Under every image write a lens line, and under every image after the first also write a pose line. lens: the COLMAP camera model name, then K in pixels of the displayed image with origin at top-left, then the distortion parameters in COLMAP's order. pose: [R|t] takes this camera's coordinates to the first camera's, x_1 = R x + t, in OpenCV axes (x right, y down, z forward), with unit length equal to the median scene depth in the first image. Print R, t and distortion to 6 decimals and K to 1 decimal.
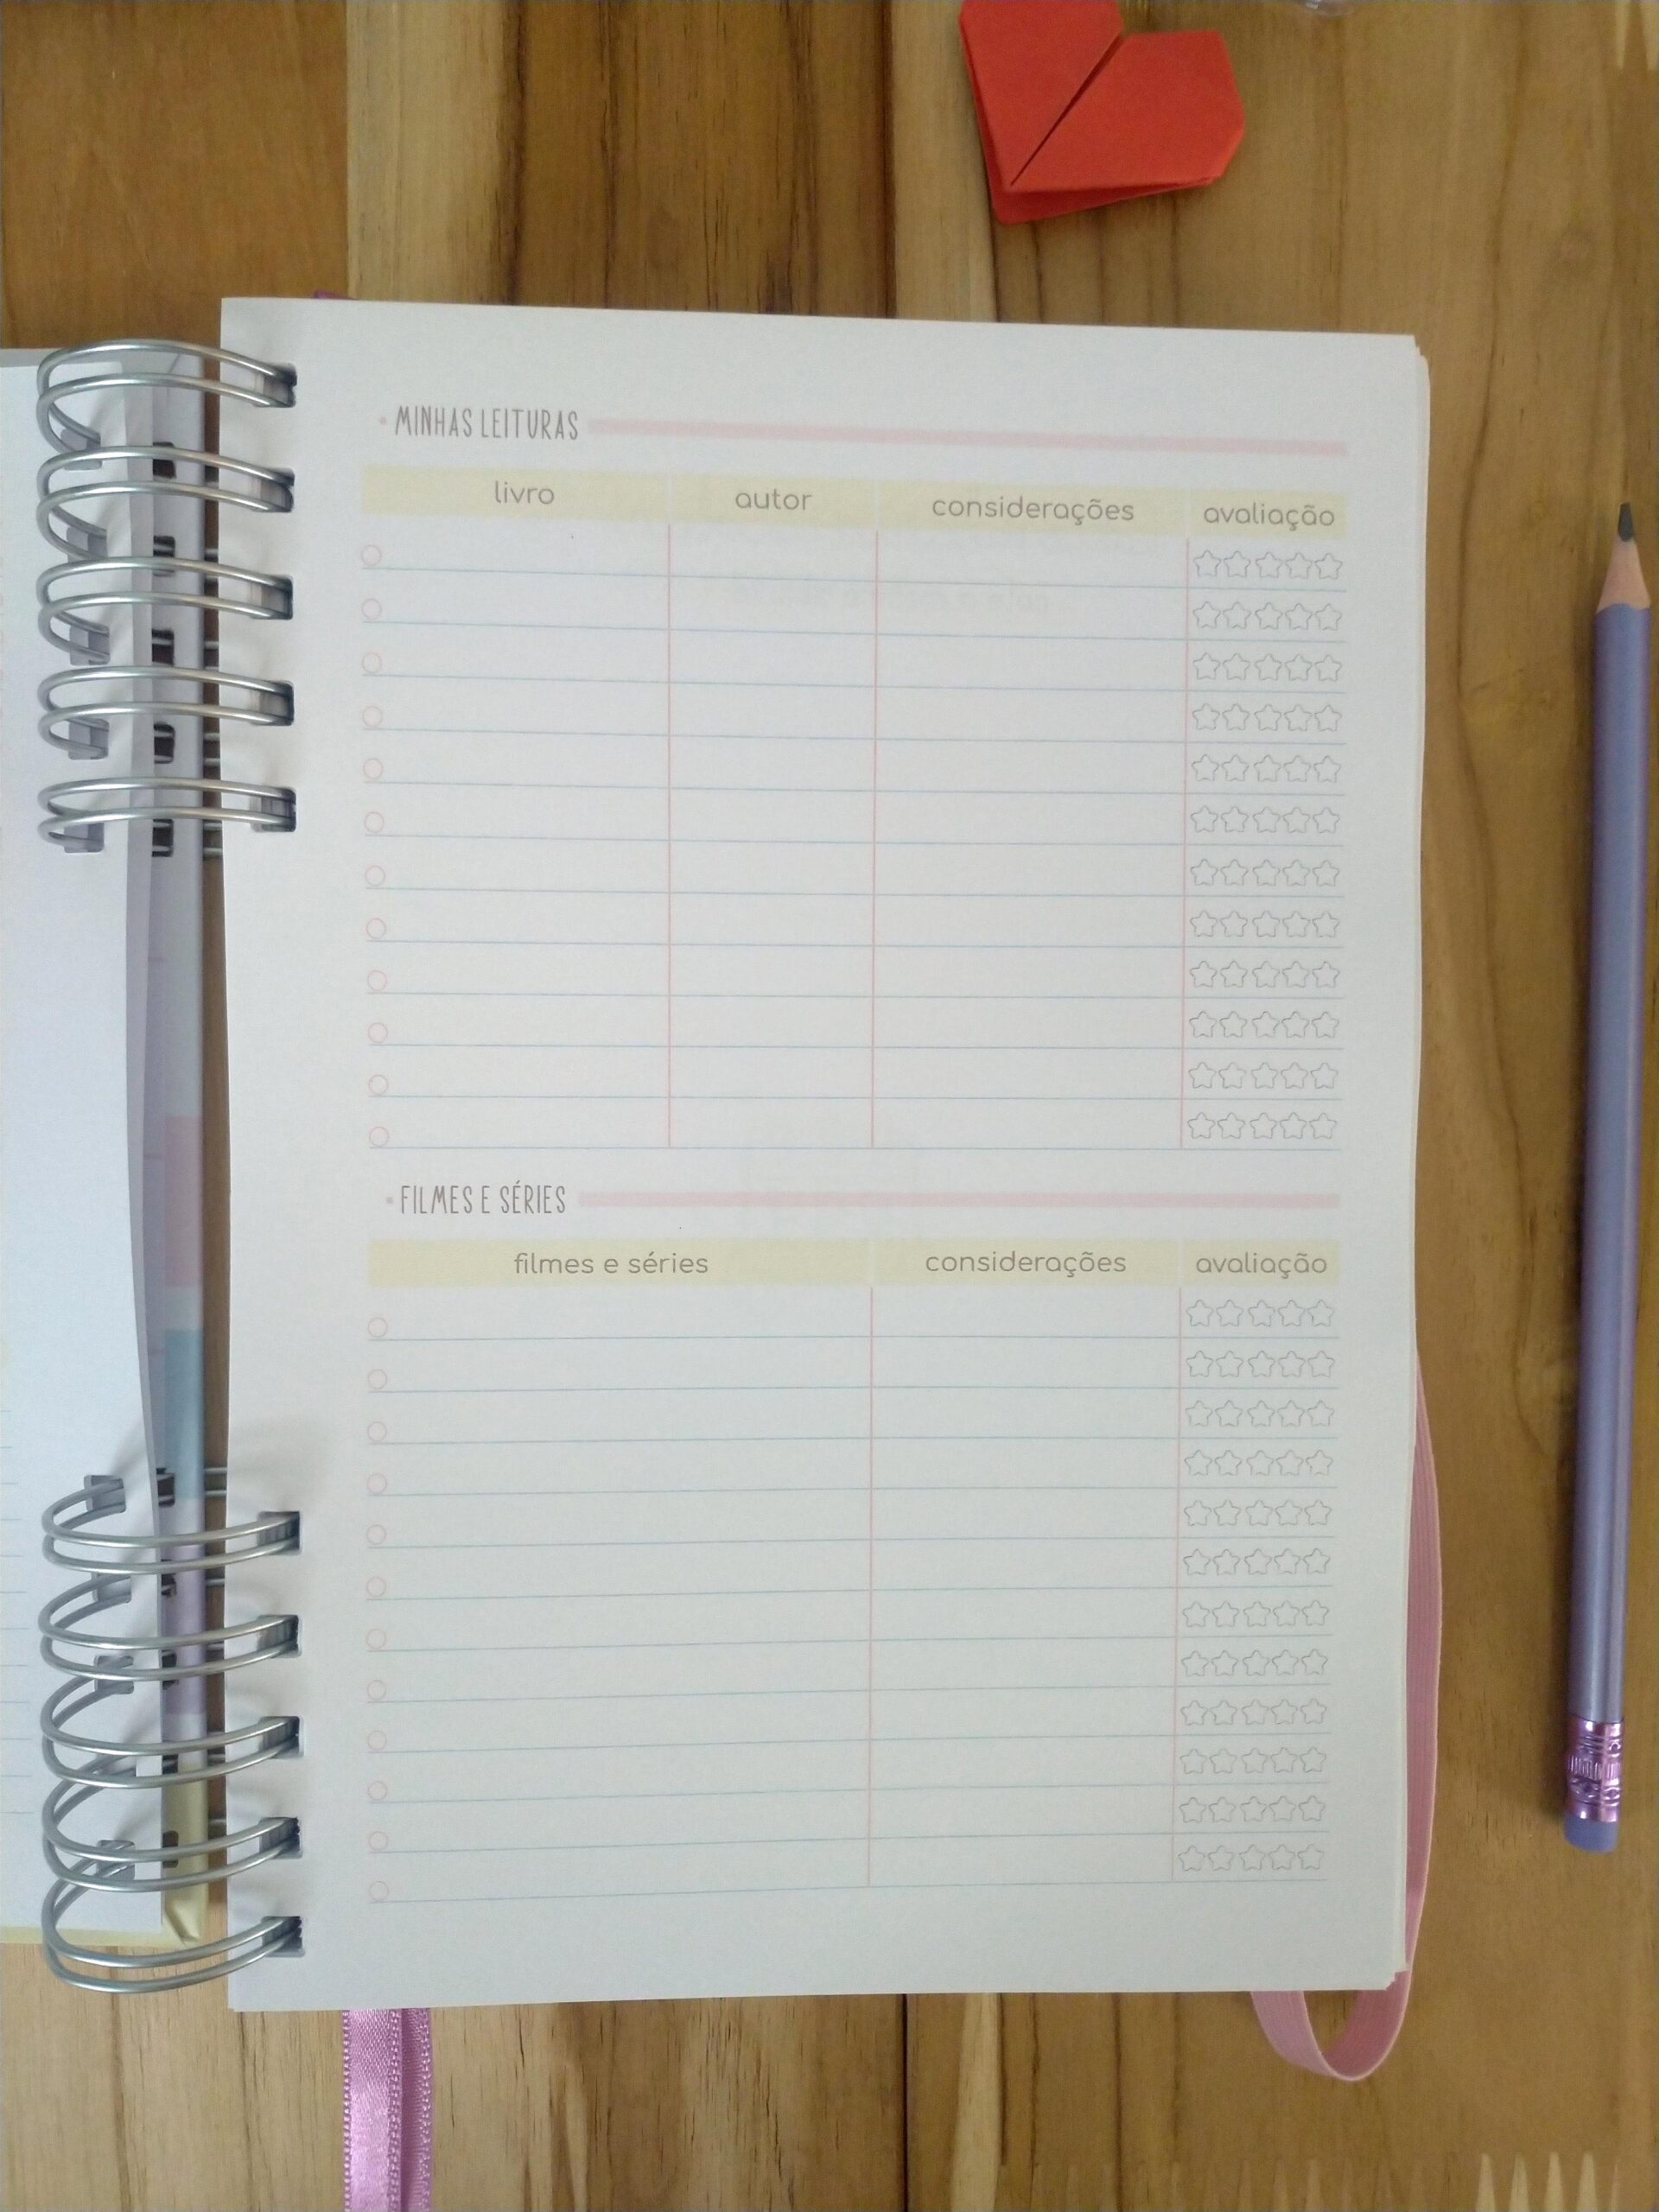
lens RADIAL K [[1492.3, 0, 803.7], [0, 1492.3, 1093.5], [0, 0, 1]] dist [-0.018015, 0.011303]
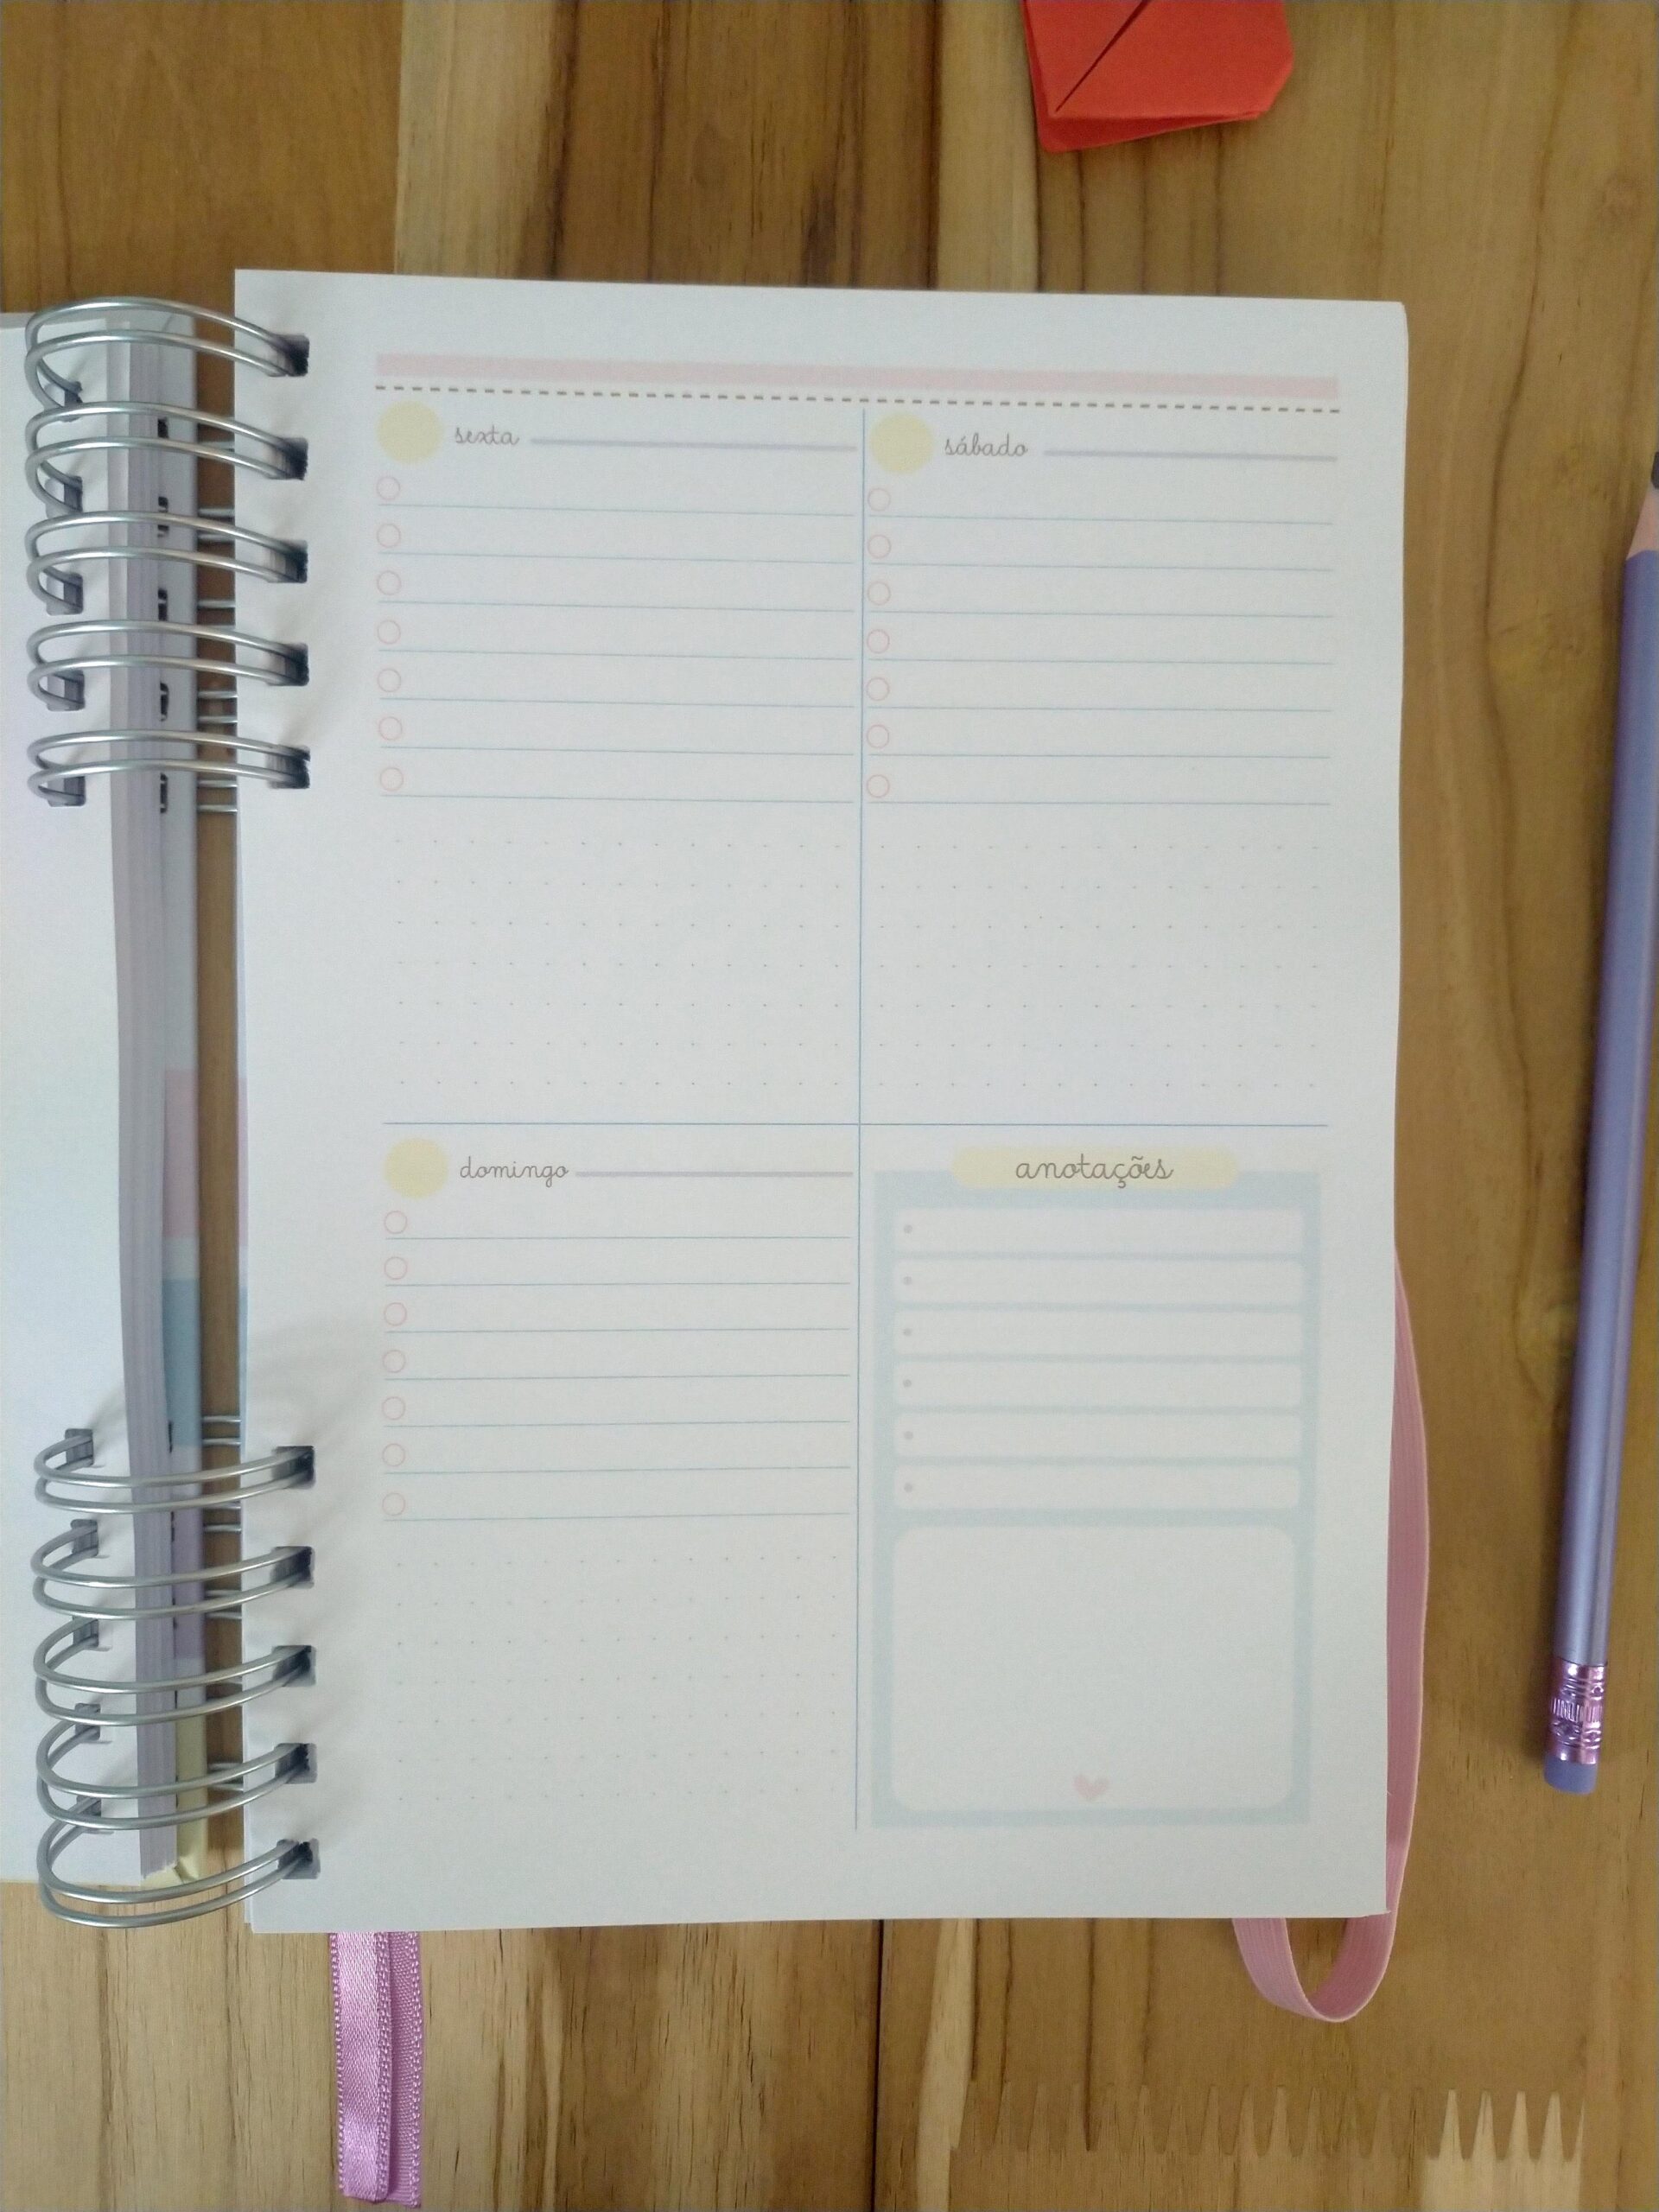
lens RADIAL K [[1492.3, 0, 787.8], [0, 1492.3, 1195.5], [0, 0, 1]] dist [-0.018015, 0.011303]
pose [[0.999171, 0.038917, -0.011948, -0.002515], [-0.038858, 0.999231, 0.005169, 0.120826], [0.012140, -0.004700, 0.999915, -0.009464]]
